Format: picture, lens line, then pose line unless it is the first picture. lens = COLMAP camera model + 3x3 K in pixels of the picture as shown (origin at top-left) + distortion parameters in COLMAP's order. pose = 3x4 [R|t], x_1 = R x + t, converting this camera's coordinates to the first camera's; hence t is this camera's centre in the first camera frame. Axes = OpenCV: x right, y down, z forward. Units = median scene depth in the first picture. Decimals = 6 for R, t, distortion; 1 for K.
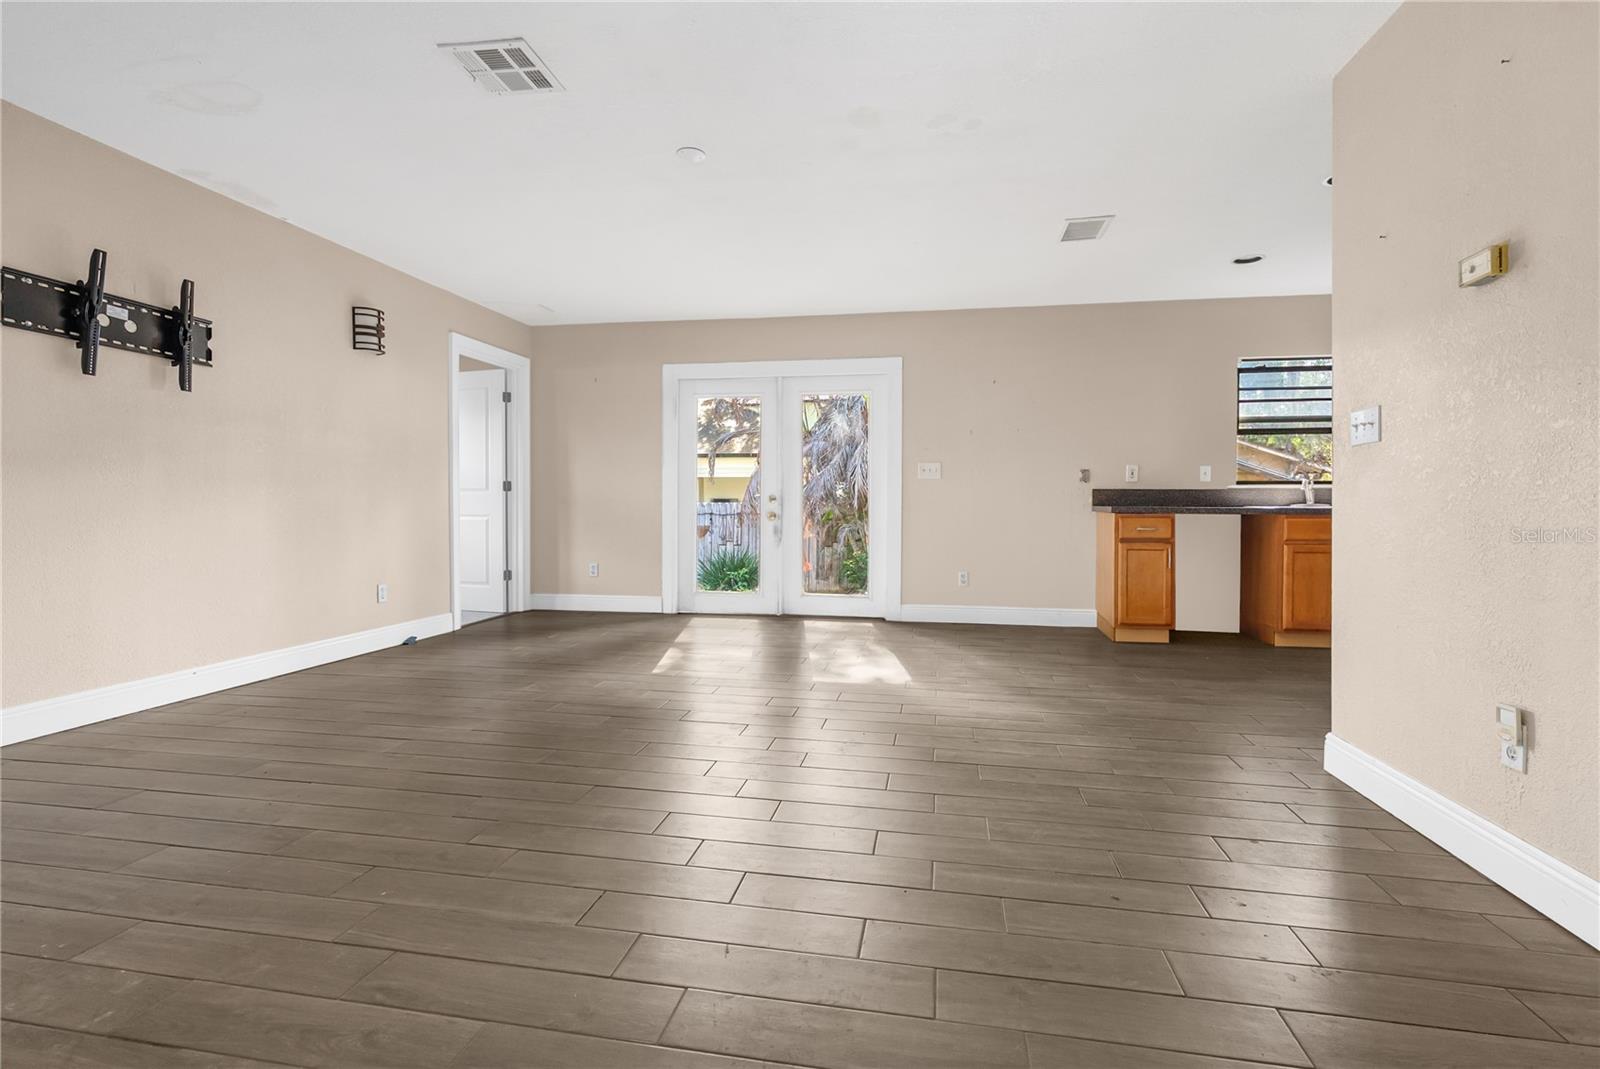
lens RADIAL K [[753.9, 0, 800.0], [0, 753.9, 534.5], [0, 0, 1]] dist [0.018987, 0.000464]
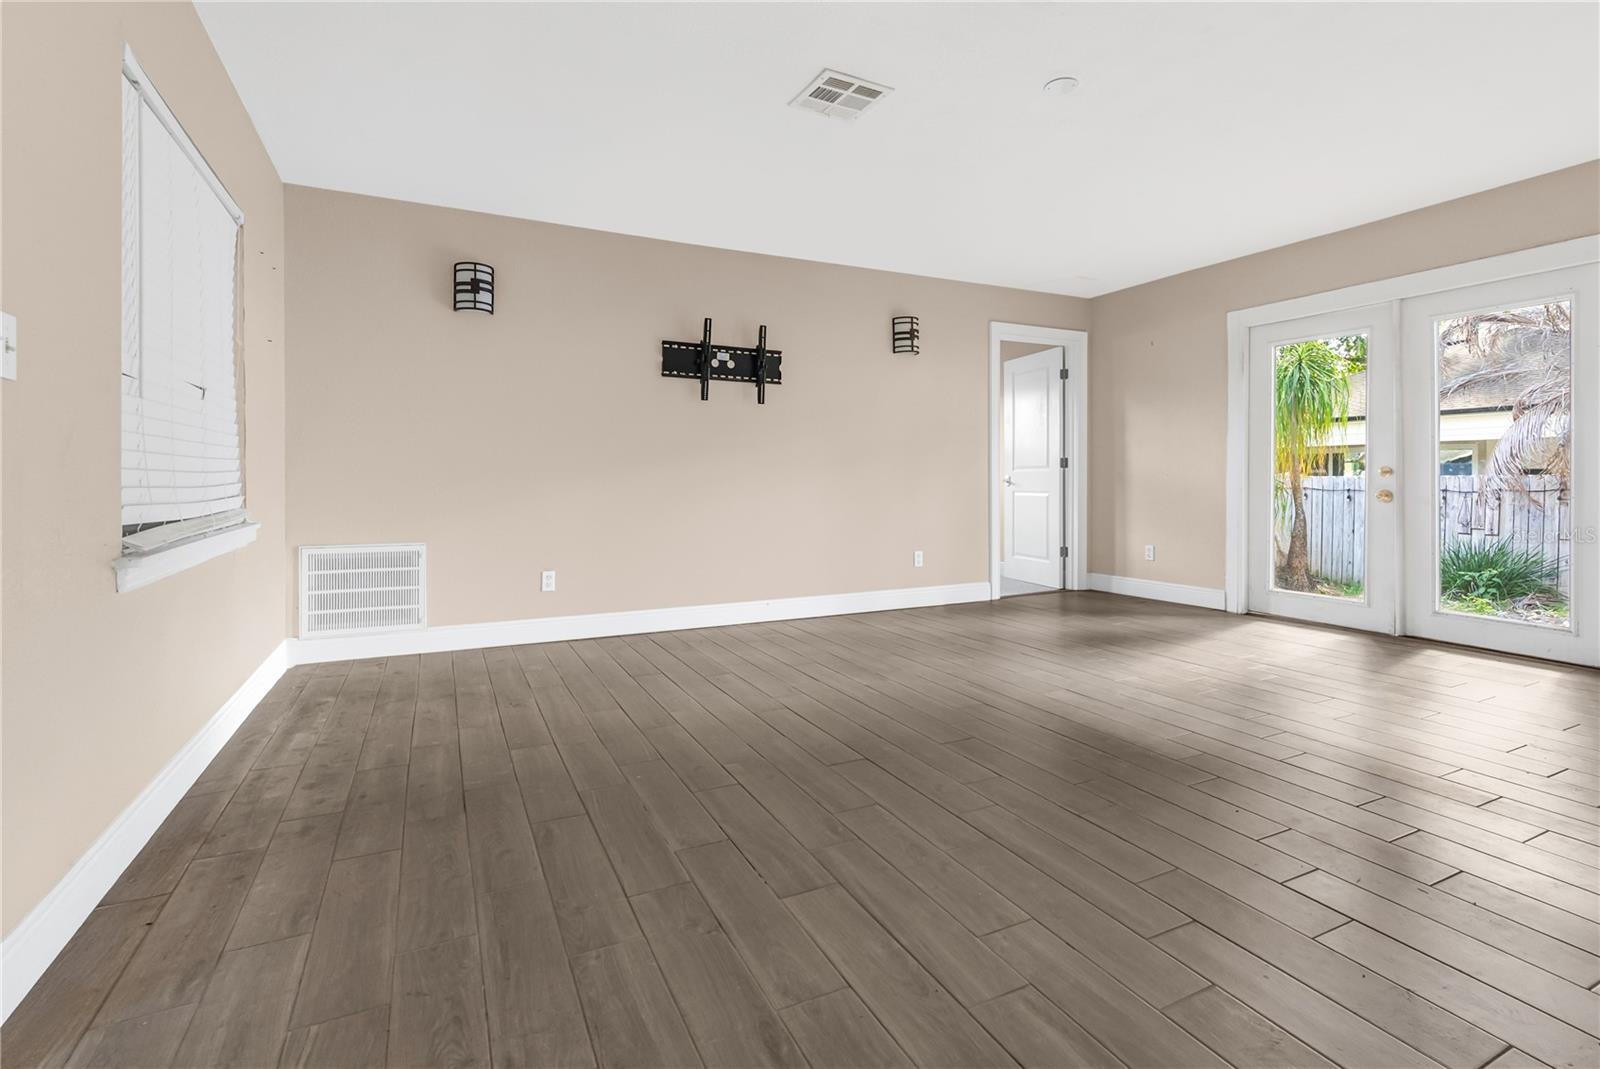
lens RADIAL K [[751.8, 0, 801.6], [0, 751.8, 498.1], [0, 0, 1]] dist [-0.003481, -0.000059]
pose [[0.600138, 0.013051, -0.799790, 0.240337], [-0.024796, 0.999690, -0.002293, -0.007680], [0.799512, 0.021208, 0.600276, 0.152614]]
